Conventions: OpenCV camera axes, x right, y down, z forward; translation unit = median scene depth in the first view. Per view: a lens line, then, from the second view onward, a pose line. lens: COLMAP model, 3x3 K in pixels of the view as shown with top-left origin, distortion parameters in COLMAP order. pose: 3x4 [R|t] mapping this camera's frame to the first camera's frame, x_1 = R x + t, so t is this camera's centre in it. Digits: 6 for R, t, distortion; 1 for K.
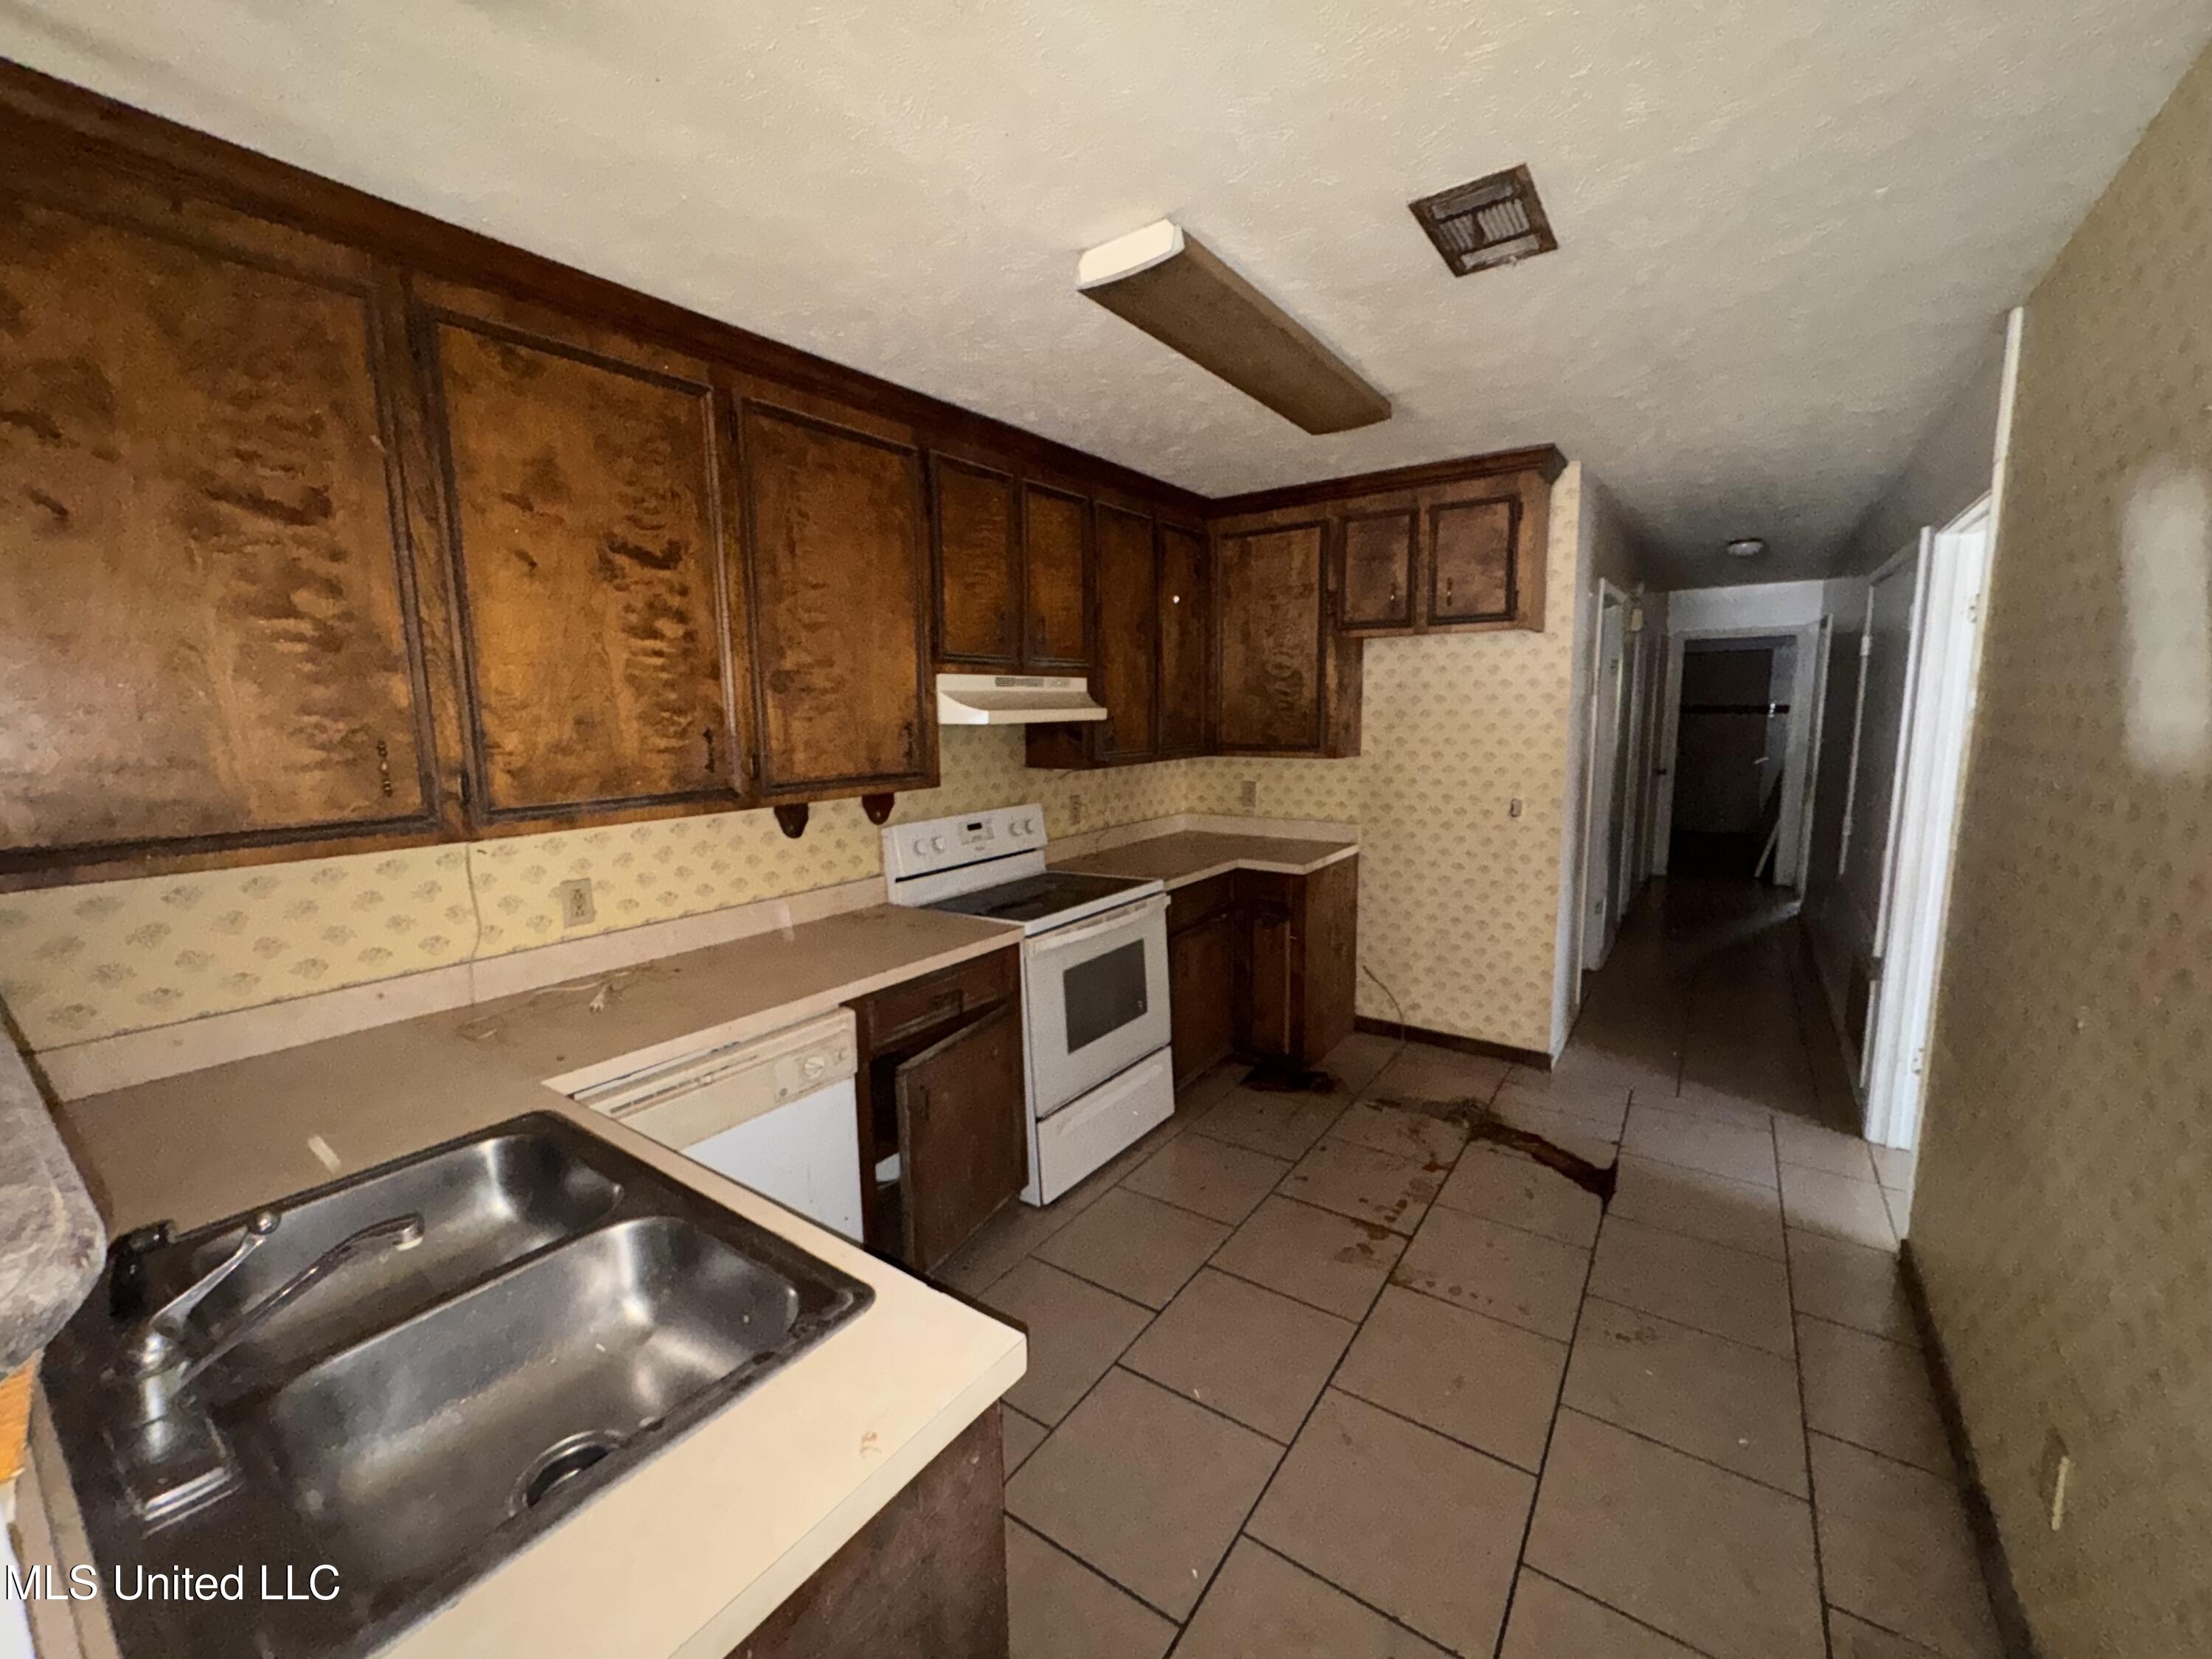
lens RADIAL K [[883.4, 0, 1121.3], [0, 883.4, 836.8], [0, 0, 1]] dist [-0.004020, -0.000401]
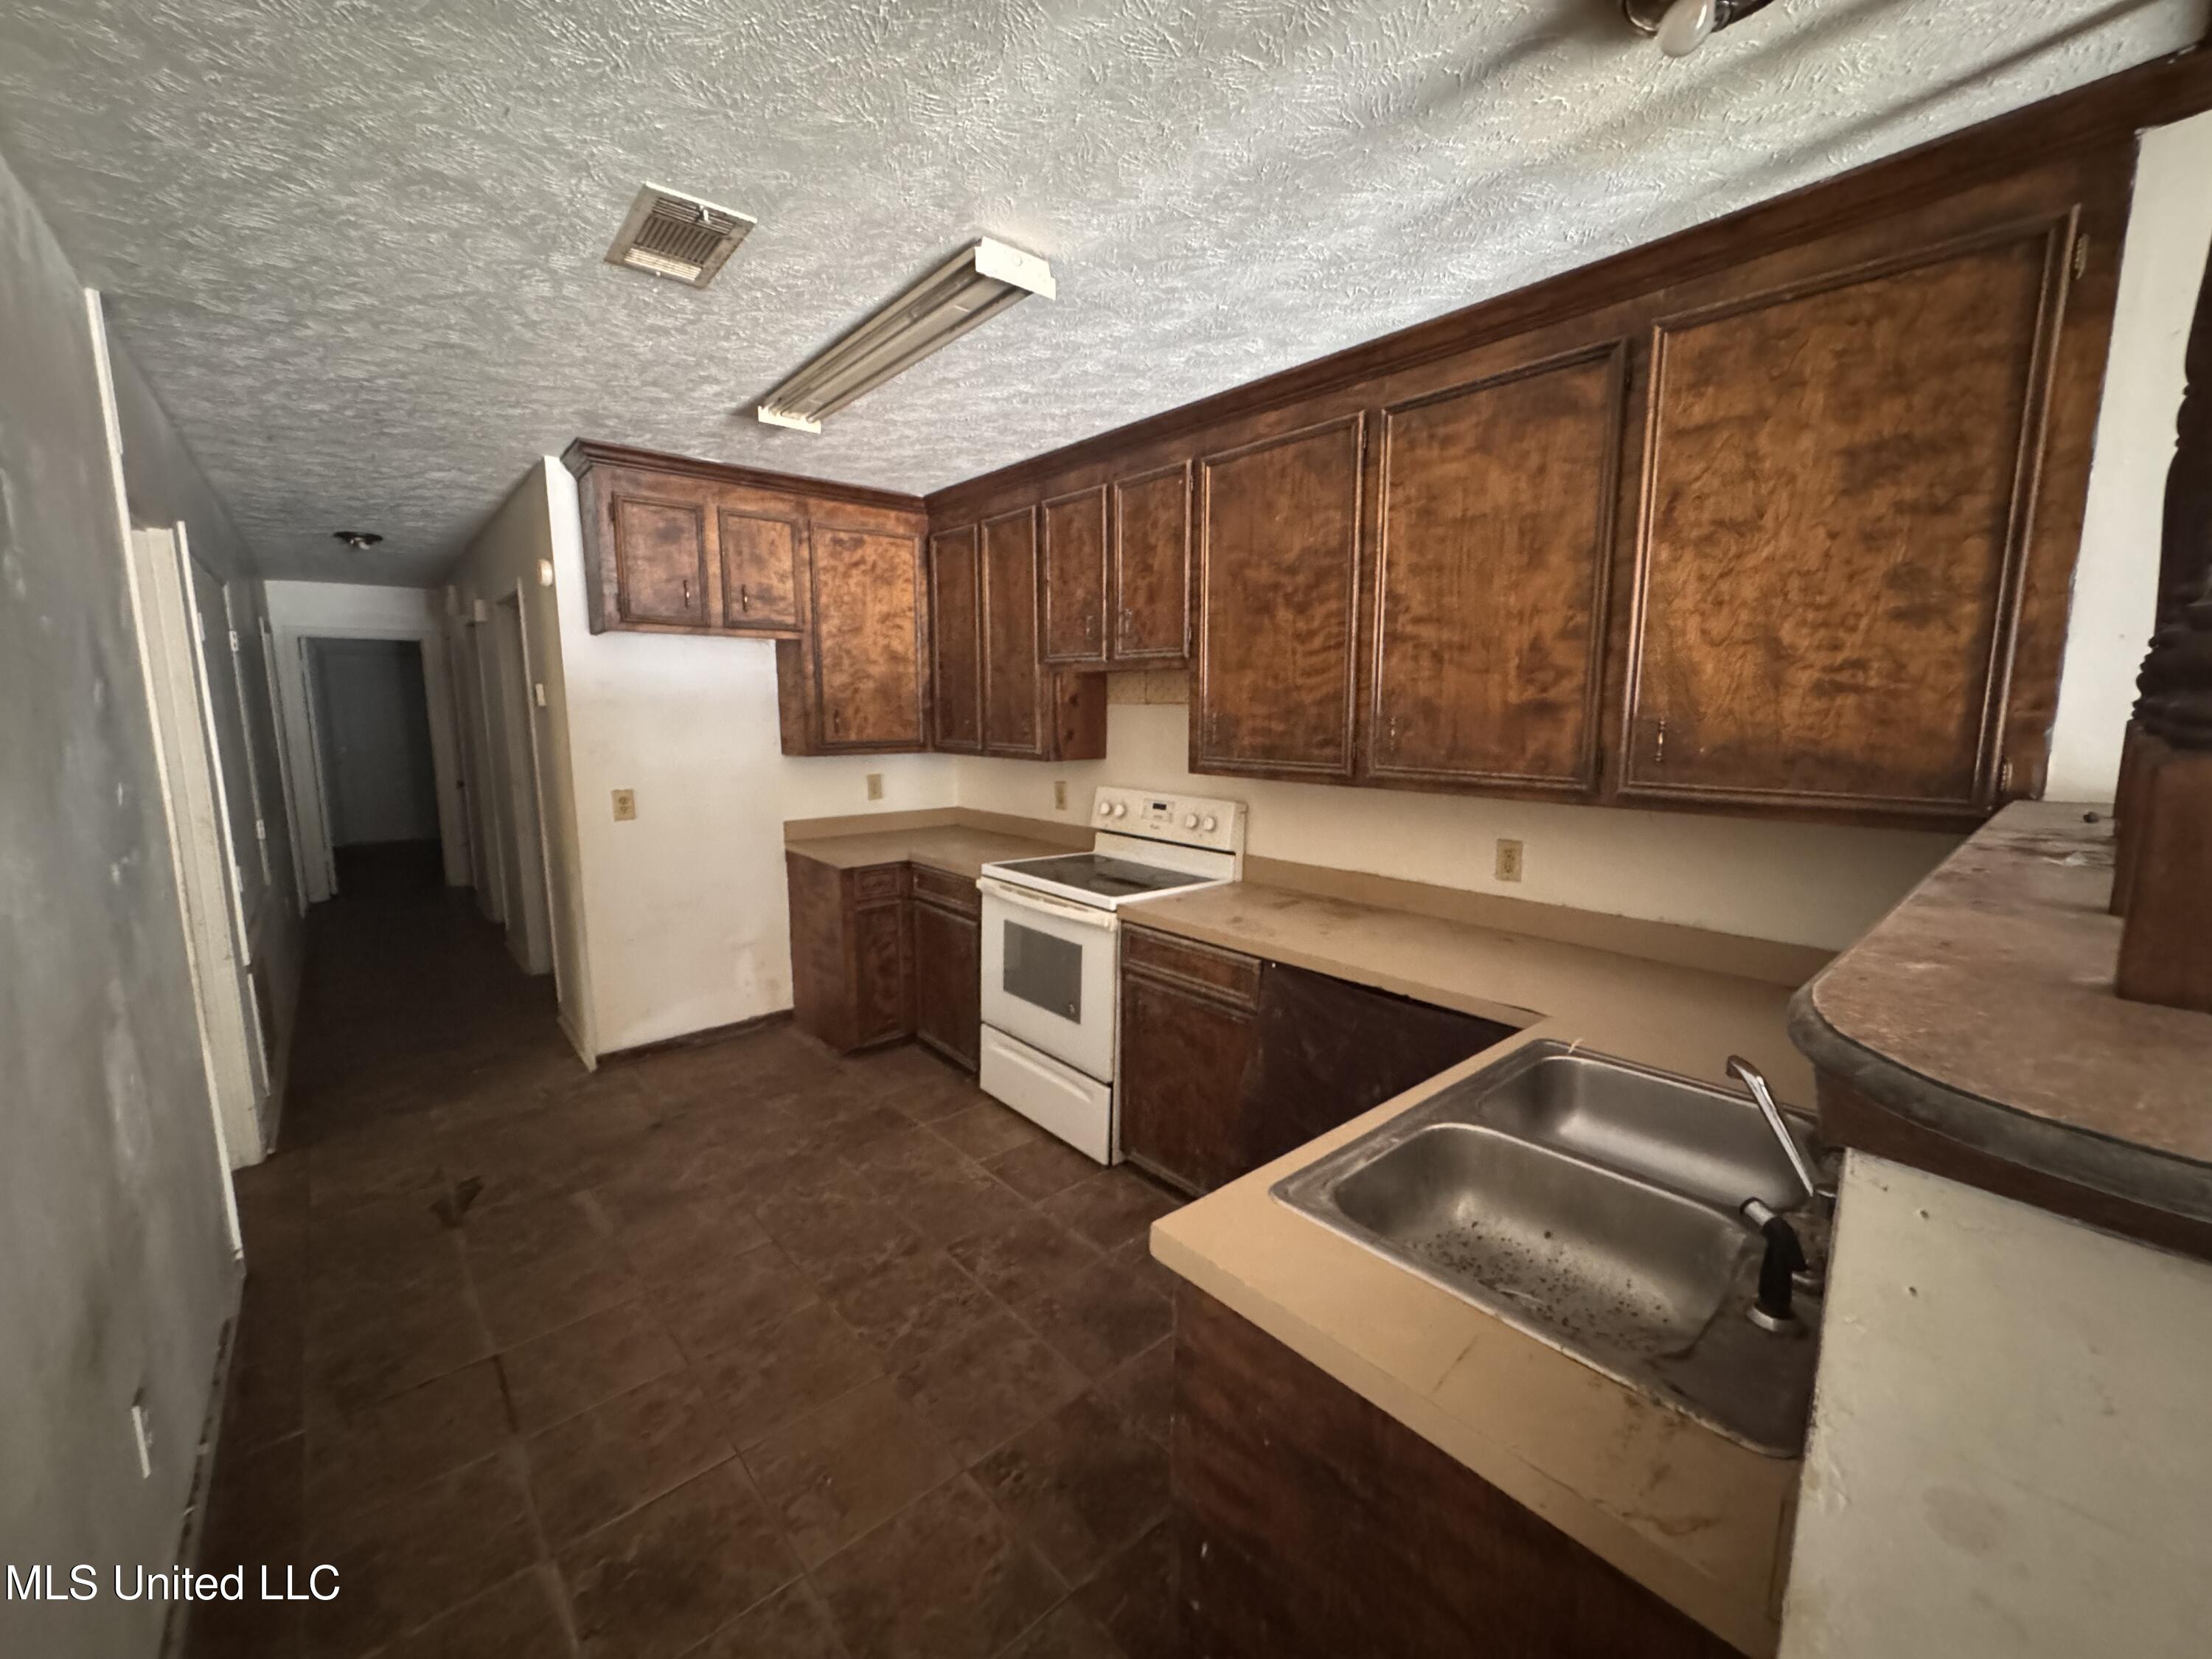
lens RADIAL K [[883.4, 0, 1123.2], [0, 883.4, 822.2], [0, 0, 1]] dist [-0.004020, -0.000401]
pose [[-0.240592, 0.149723, -0.959009, 0.873867], [-0.137270, 0.972852, 0.186322, -0.186876], [0.960871, 0.176471, -0.213508, 1.198141]]
